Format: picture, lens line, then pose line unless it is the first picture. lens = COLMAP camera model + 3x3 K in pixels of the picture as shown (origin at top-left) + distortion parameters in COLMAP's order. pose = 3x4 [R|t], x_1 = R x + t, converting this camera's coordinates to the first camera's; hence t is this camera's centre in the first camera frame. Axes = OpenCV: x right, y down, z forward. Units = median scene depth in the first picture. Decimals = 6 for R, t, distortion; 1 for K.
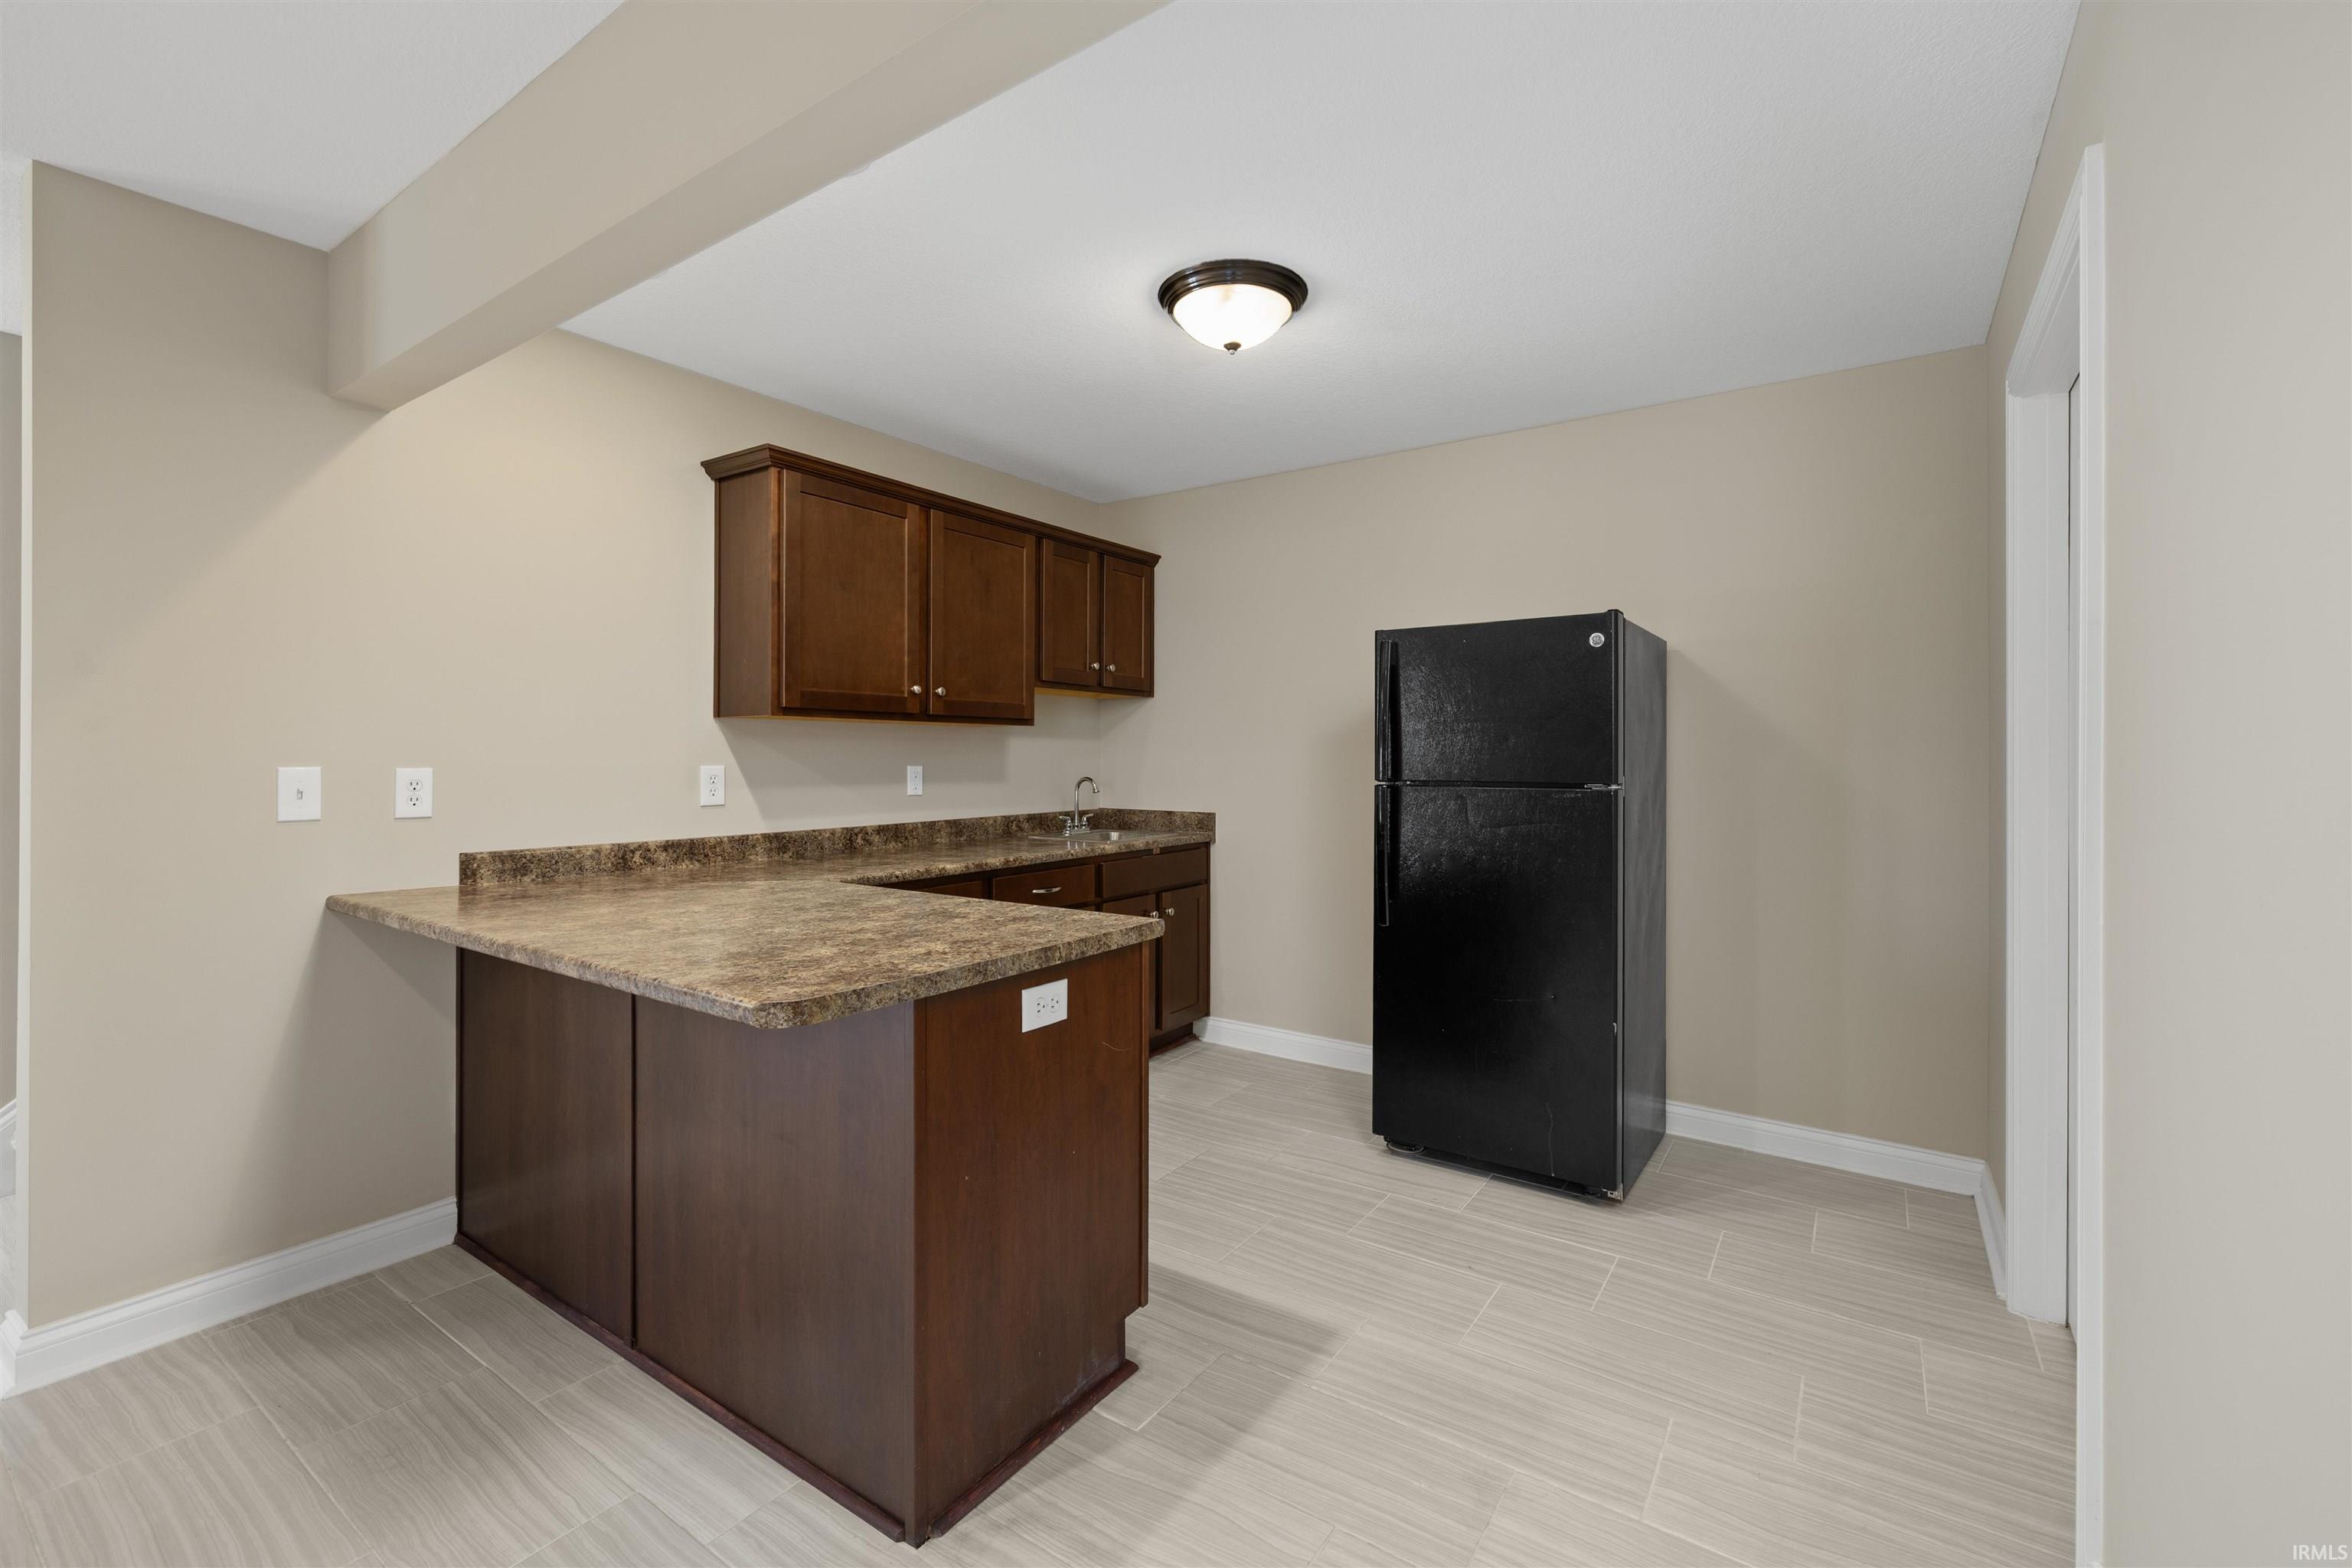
lens RADIAL K [[1006.8, 0, 1166.8], [0, 1006.8, 754.2], [0, 0, 1]] dist [-0.003690, -0.000409]
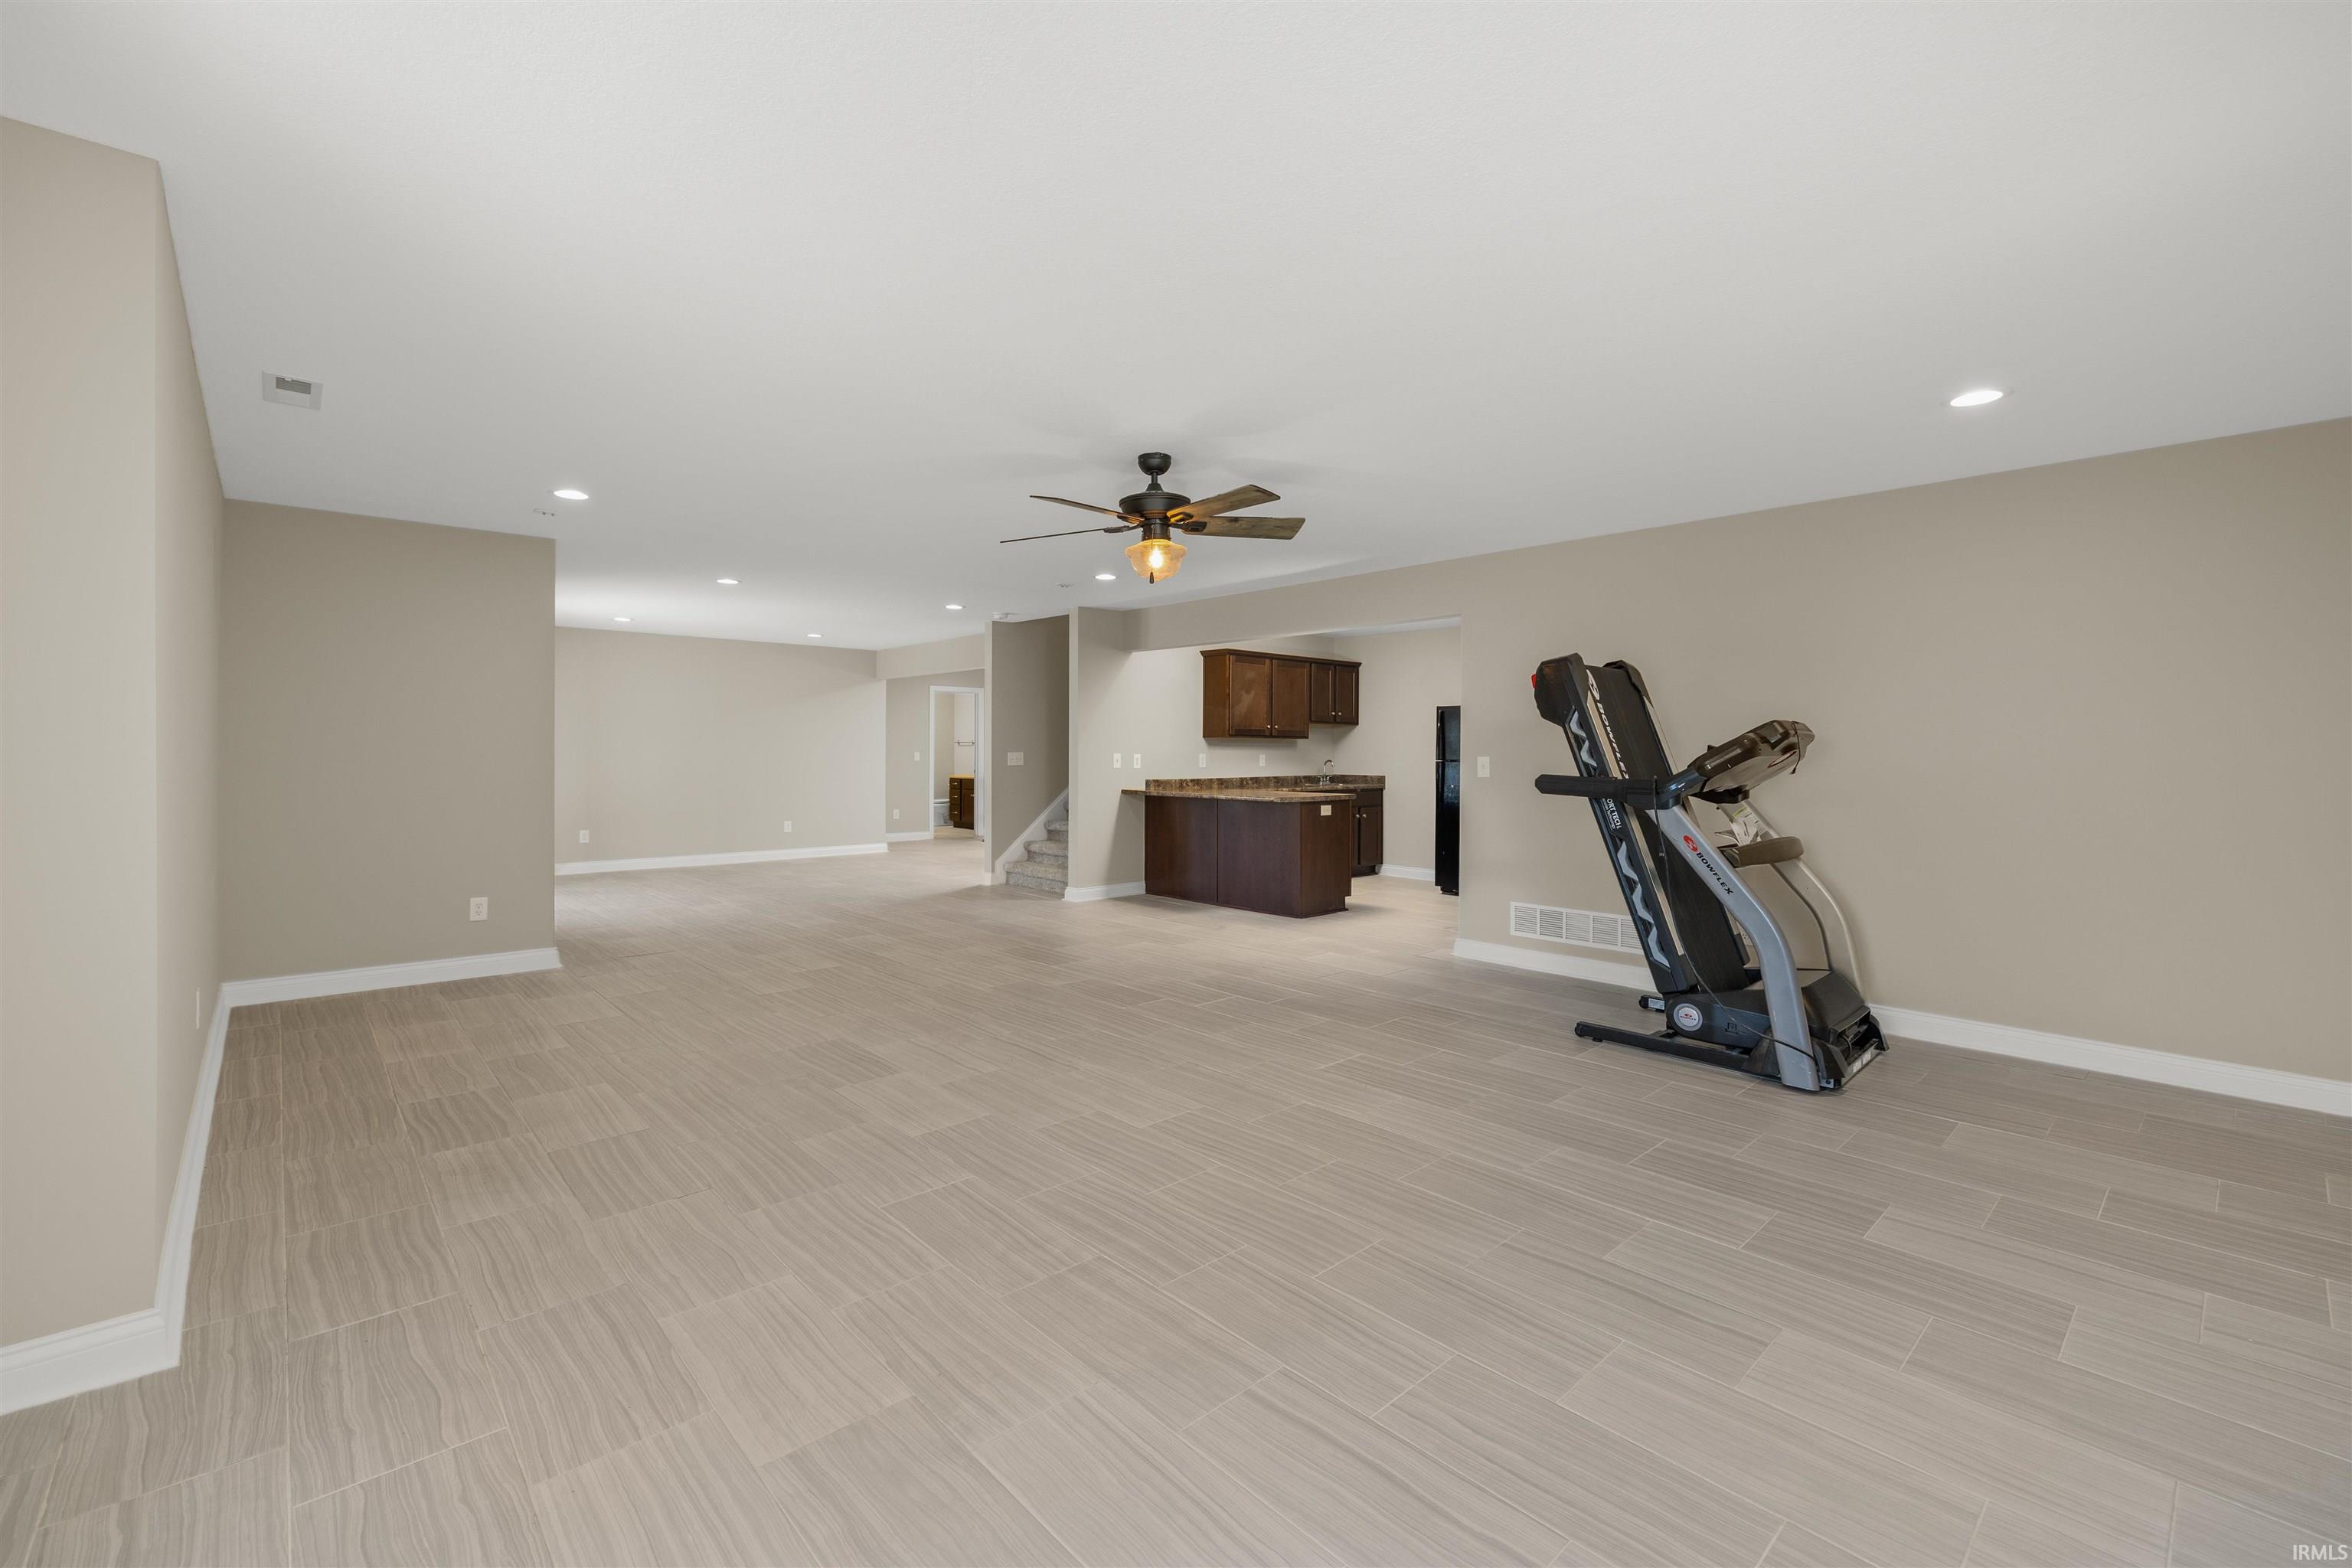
lens RADIAL K [[1006.8, 0, 1166.8], [0, 1006.8, 754.2], [0, 0, 1]] dist [-0.003690, -0.000409]
pose [[0.973671, 0.001291, -0.227954, 0.095699], [0.000203, 0.999979, 0.006530, -0.006268], [0.227957, -0.006405, 0.973650, -1.516387]]
